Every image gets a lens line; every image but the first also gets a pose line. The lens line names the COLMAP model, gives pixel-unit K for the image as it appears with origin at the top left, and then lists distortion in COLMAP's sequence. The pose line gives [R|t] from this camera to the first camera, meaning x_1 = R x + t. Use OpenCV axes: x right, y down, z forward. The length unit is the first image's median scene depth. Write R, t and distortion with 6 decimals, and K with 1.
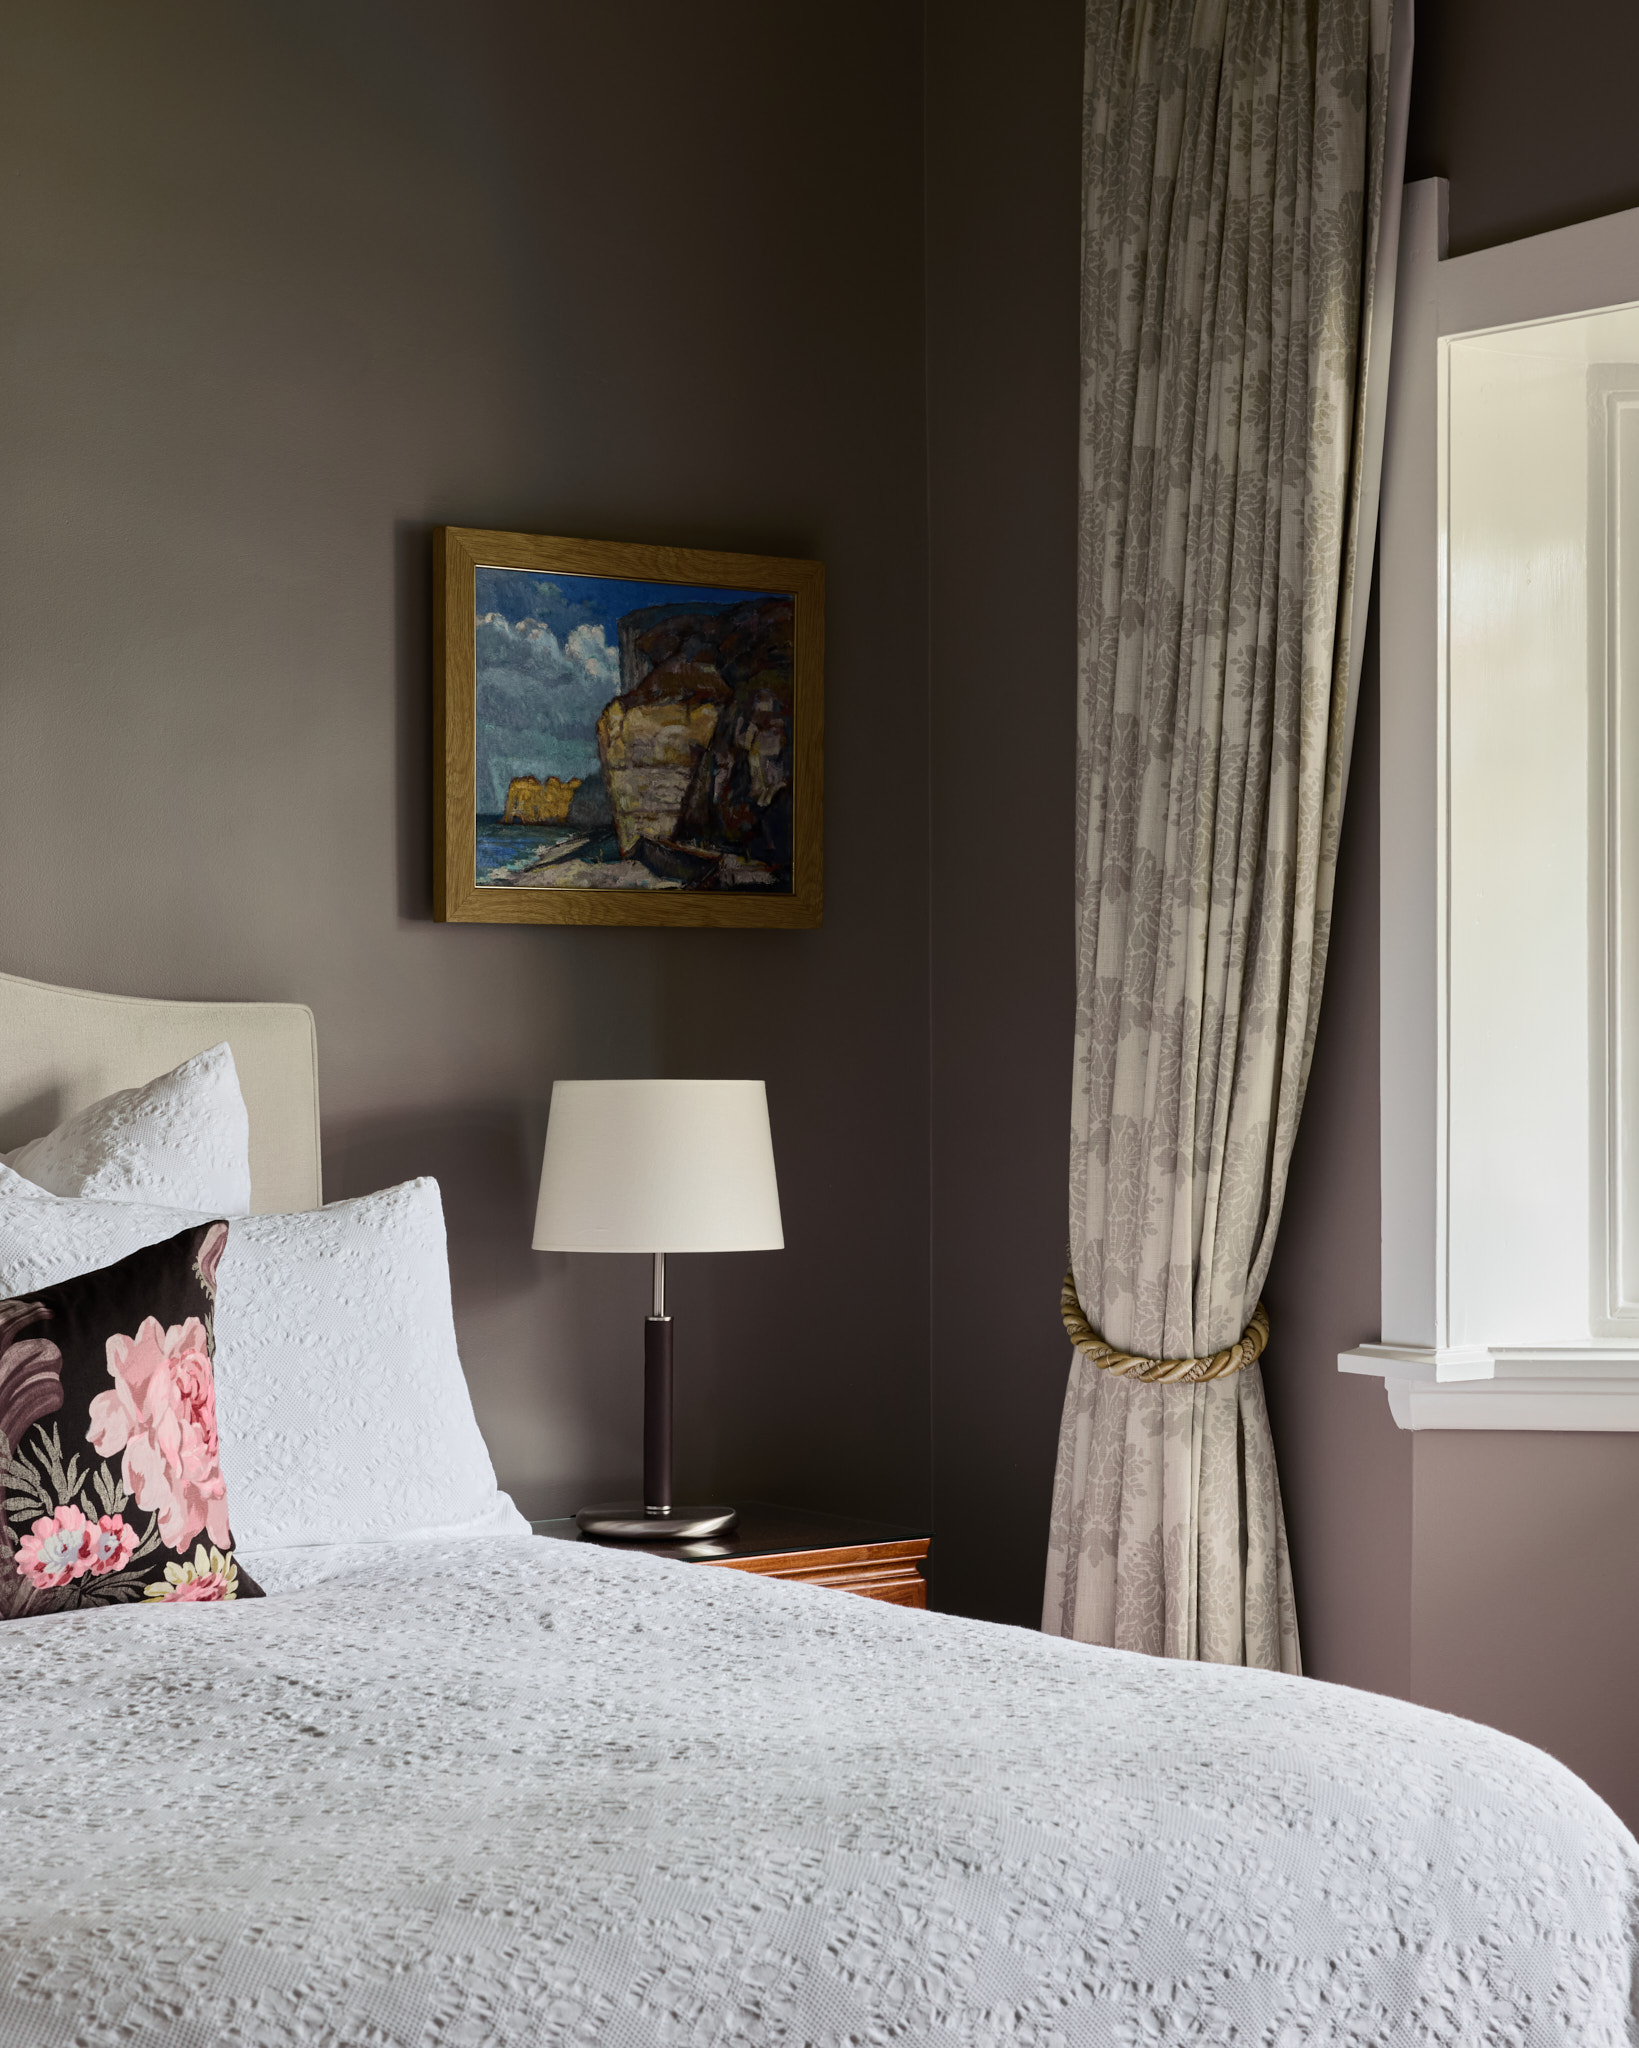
lens RADIAL K [[3860.9, 0, 819.5], [0, 3860.9, 1024.0], [0, 0, 1]] dist [-0.040145, 0.023403]
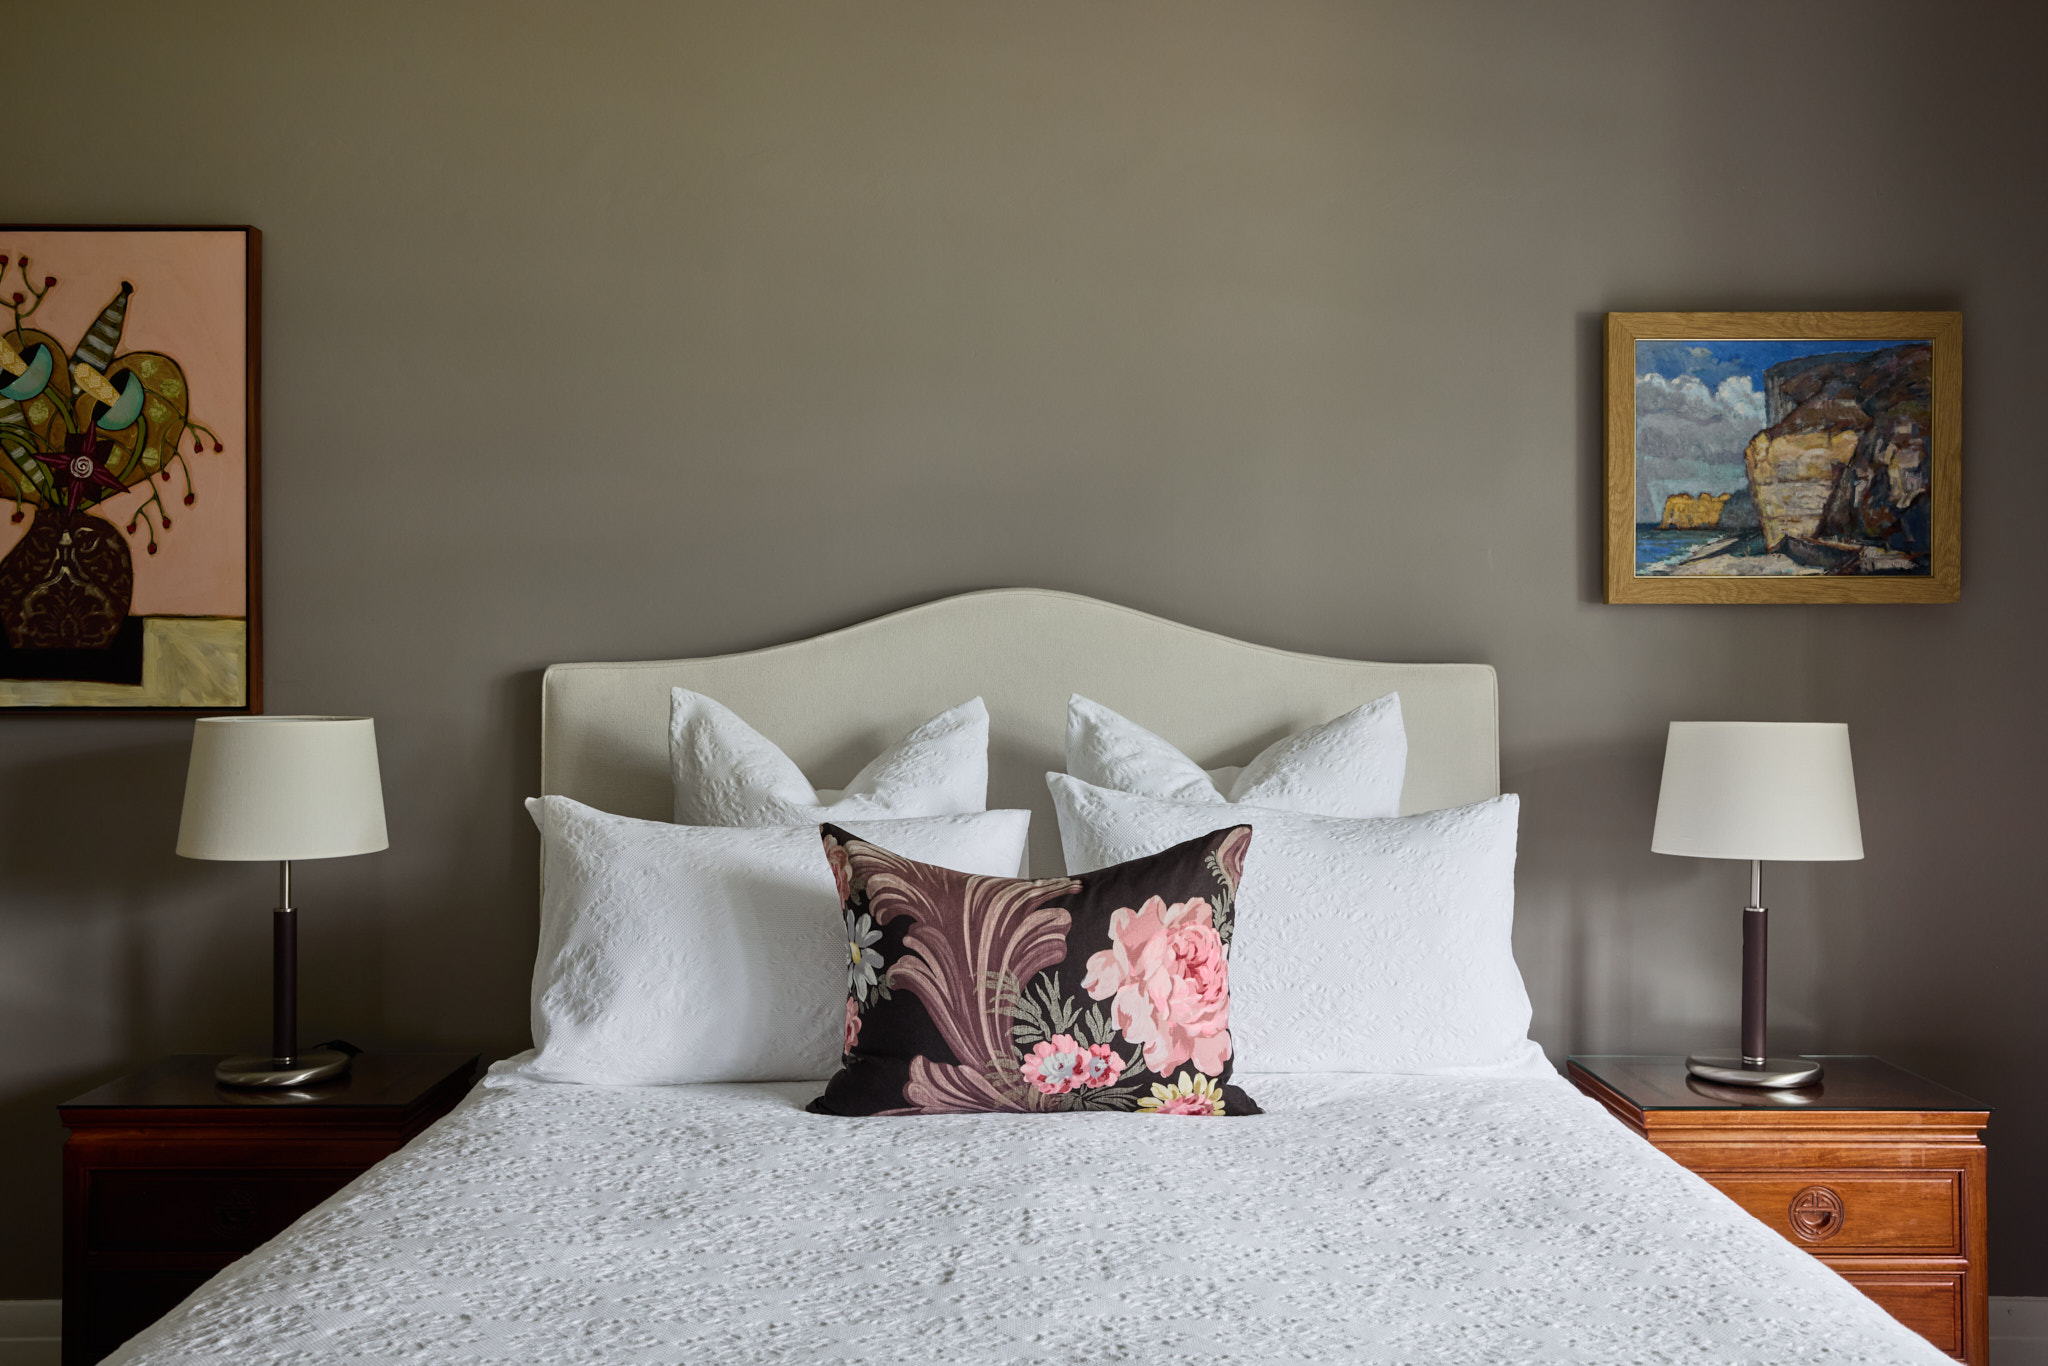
lens RADIAL K [[1932.5, 0, 1024.7], [0, 1932.5, 648.3], [0, 0, 1]] dist [0.002420, 0.020043]
pose [[0.790368, -0.011620, -0.612523, 0.163329], [0.000525, 0.999833, -0.018290, 0.001623], [0.612633, 0.014134, 0.790241, 0.352853]]
